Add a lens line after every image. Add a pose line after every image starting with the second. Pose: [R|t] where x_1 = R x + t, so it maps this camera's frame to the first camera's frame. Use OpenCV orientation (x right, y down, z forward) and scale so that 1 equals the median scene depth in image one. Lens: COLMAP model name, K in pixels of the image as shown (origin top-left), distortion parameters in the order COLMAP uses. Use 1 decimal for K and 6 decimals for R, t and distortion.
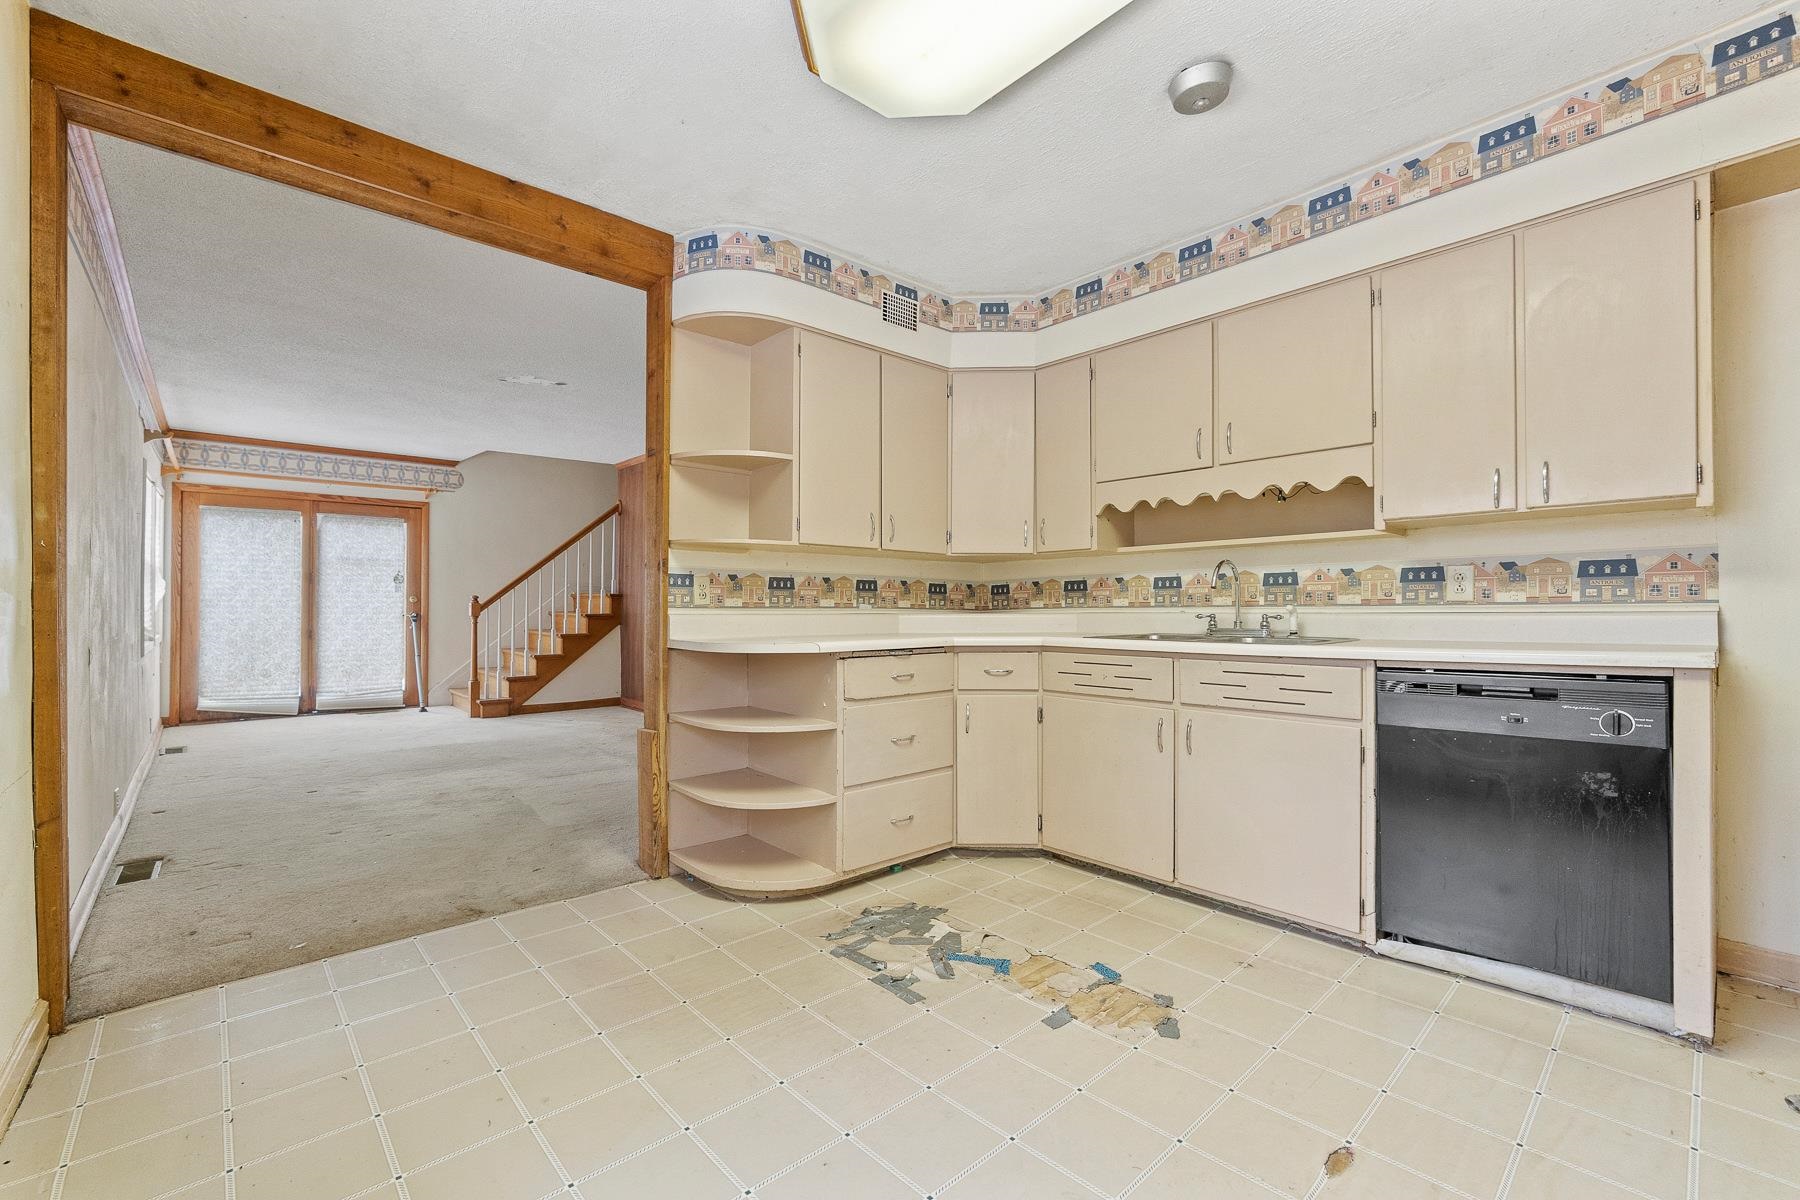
lens RADIAL K [[760.5, 0, 893.0], [0, 760.5, 604.9], [0, 0, 1]] dist [-0.010695, 0.002680]
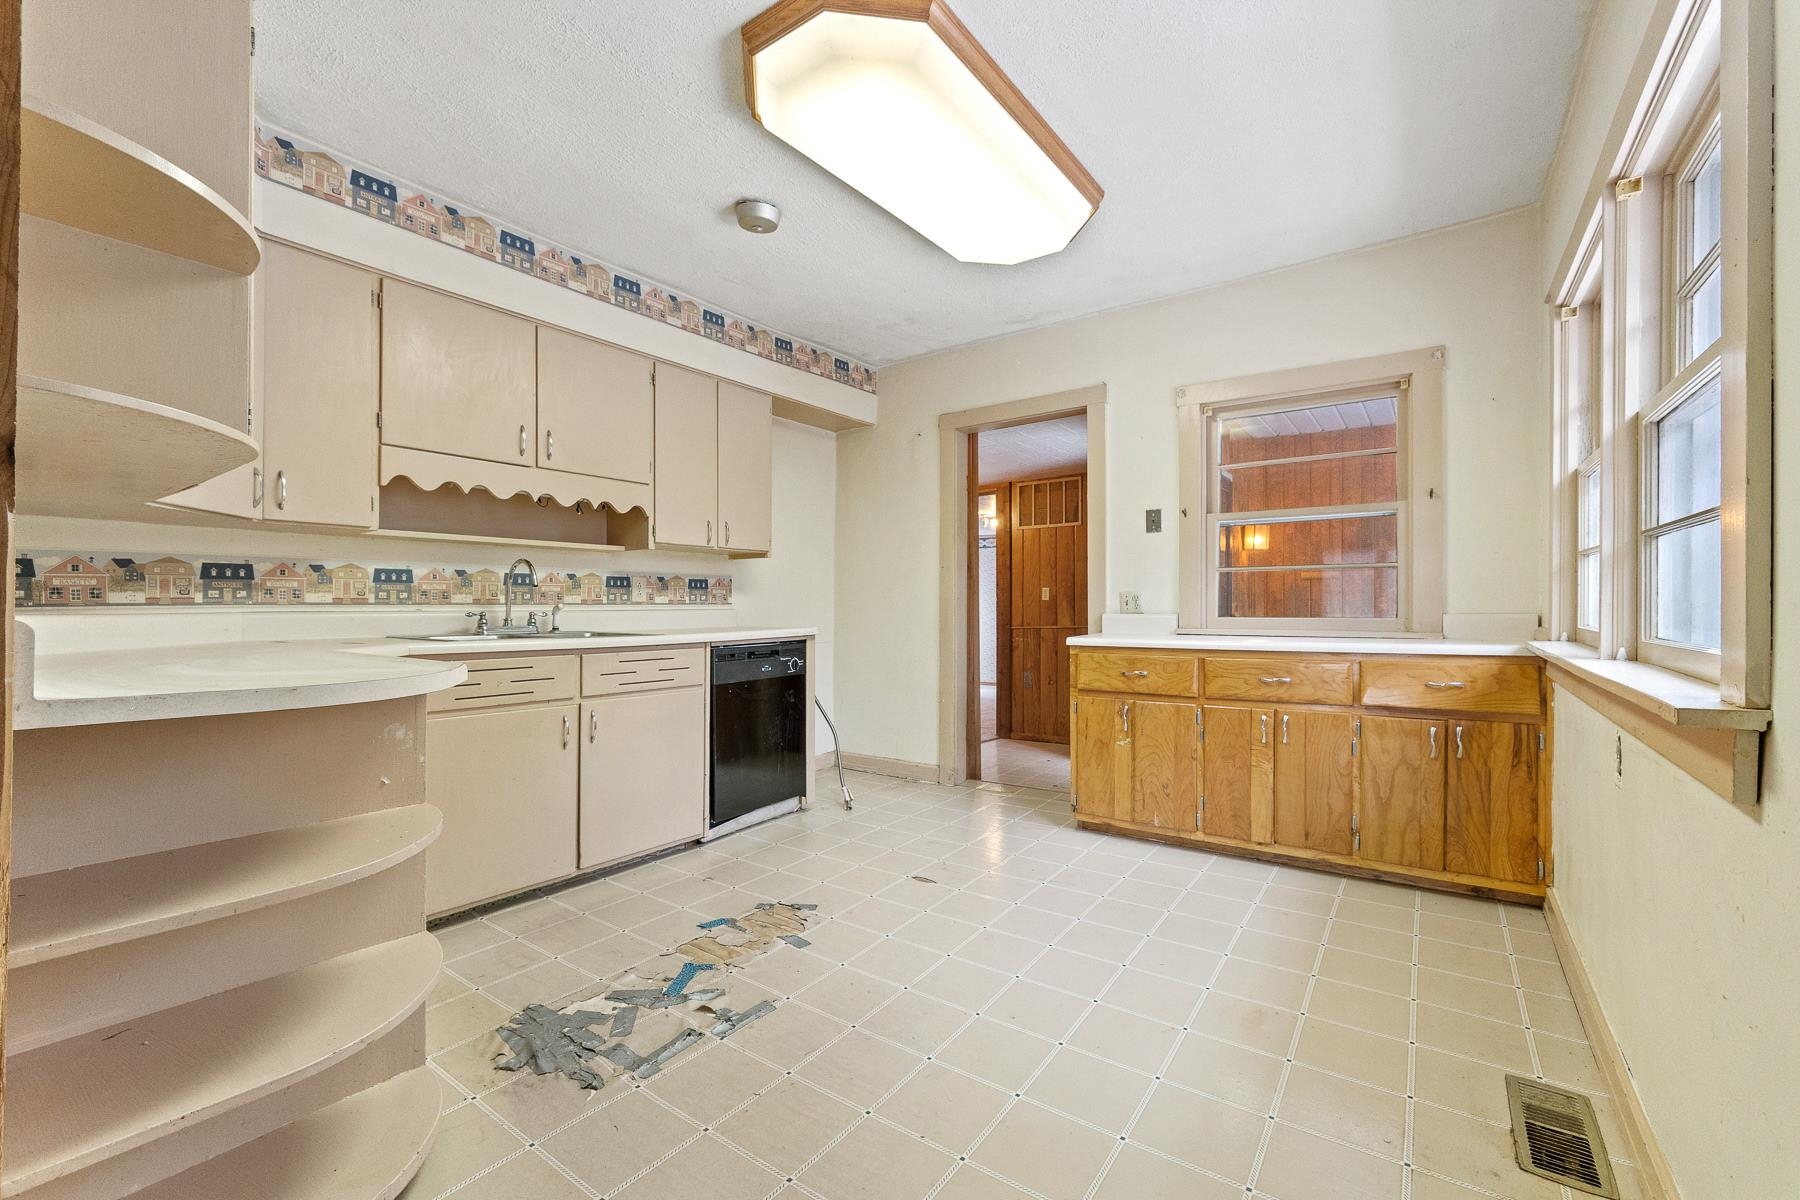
lens RADIAL K [[760.5, 0, 884.9], [0, 760.5, 609.5], [0, 0, 1]] dist [-0.010695, 0.002680]
pose [[-0.205915, 0.002200, 0.978567, -0.321172], [-0.003587, 0.999989, -0.003003, 0.005006], [-0.978563, -0.004128, -0.205905, 0.355939]]
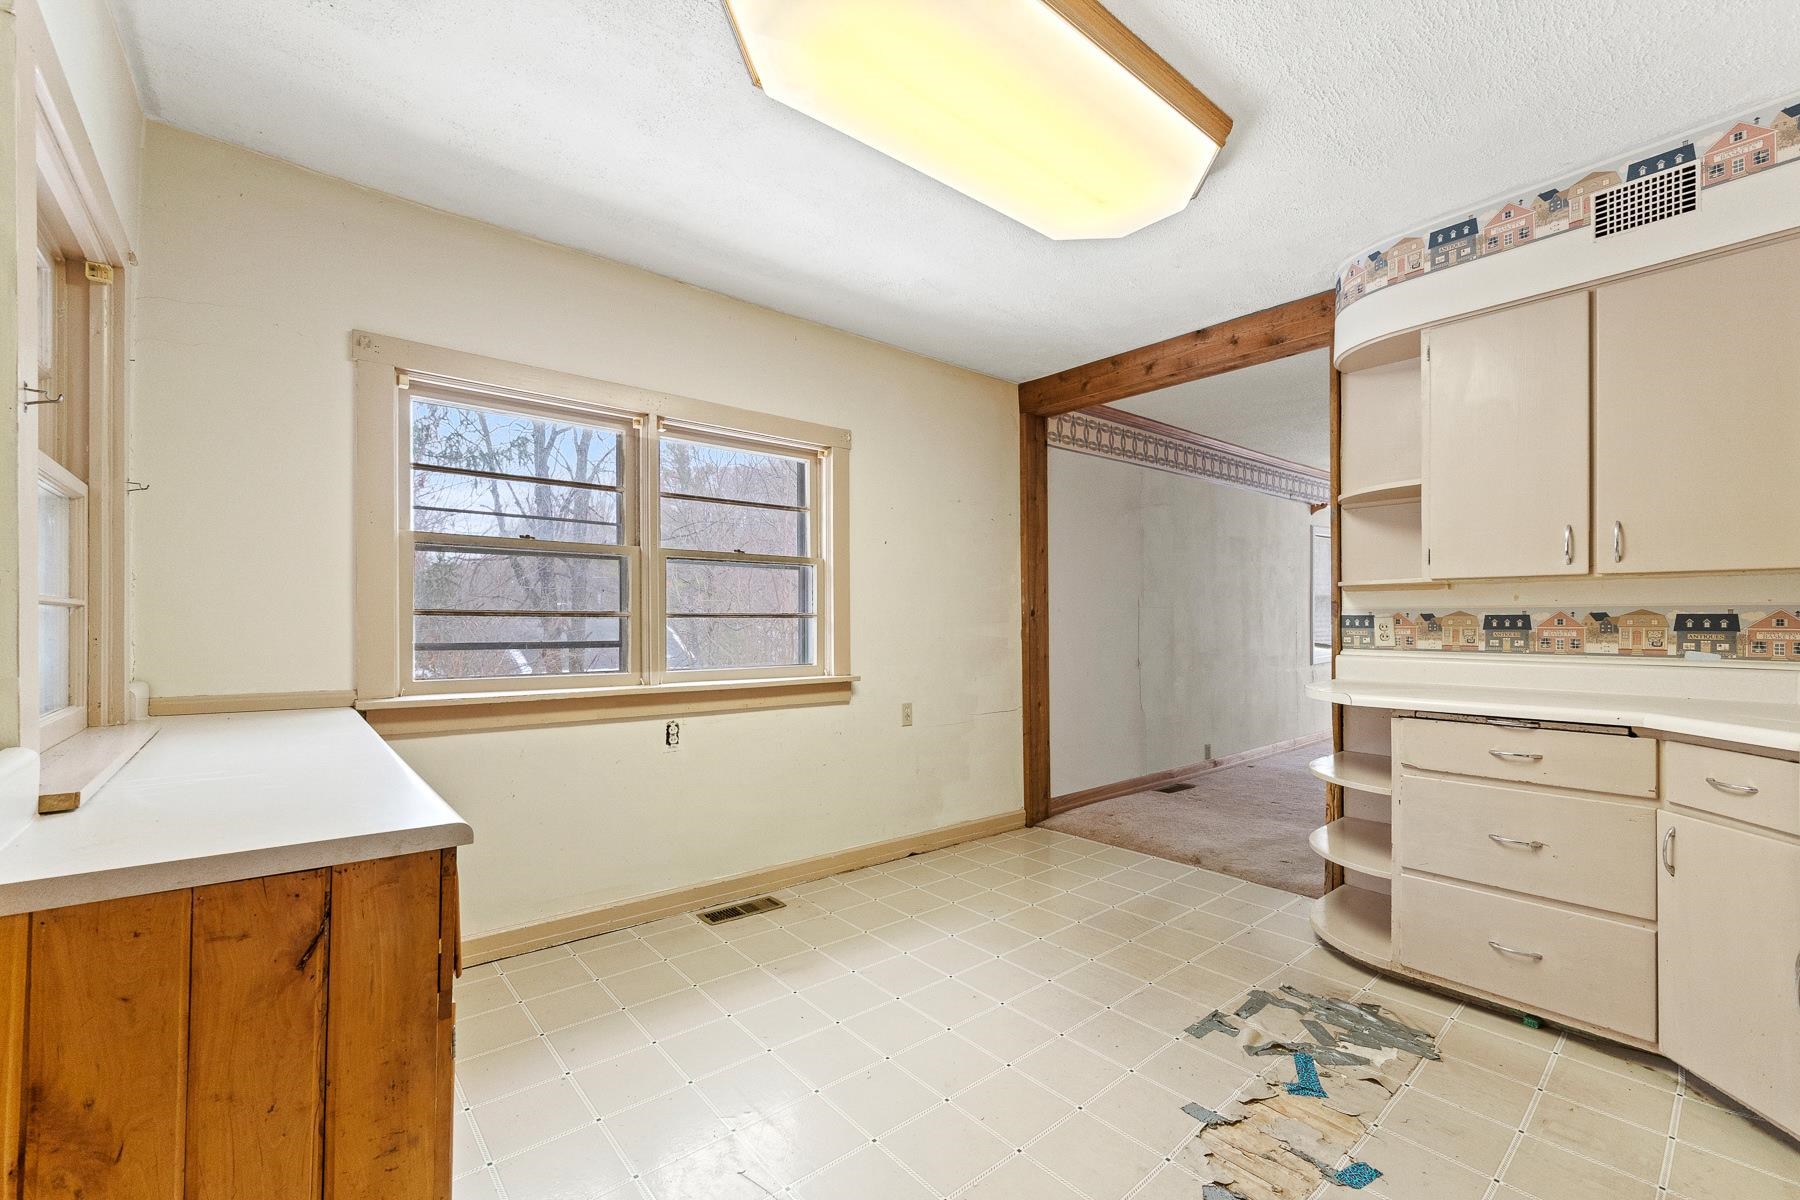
lens RADIAL K [[760.5, 0, 894.3], [0, 760.5, 621.0], [0, 0, 1]] dist [-0.010695, 0.002680]
pose [[-0.039491, 0.004916, -0.999208, 0.370955], [0.007697, 0.999960, 0.004615, -0.021043], [0.999190, -0.007508, -0.039527, 0.212396]]
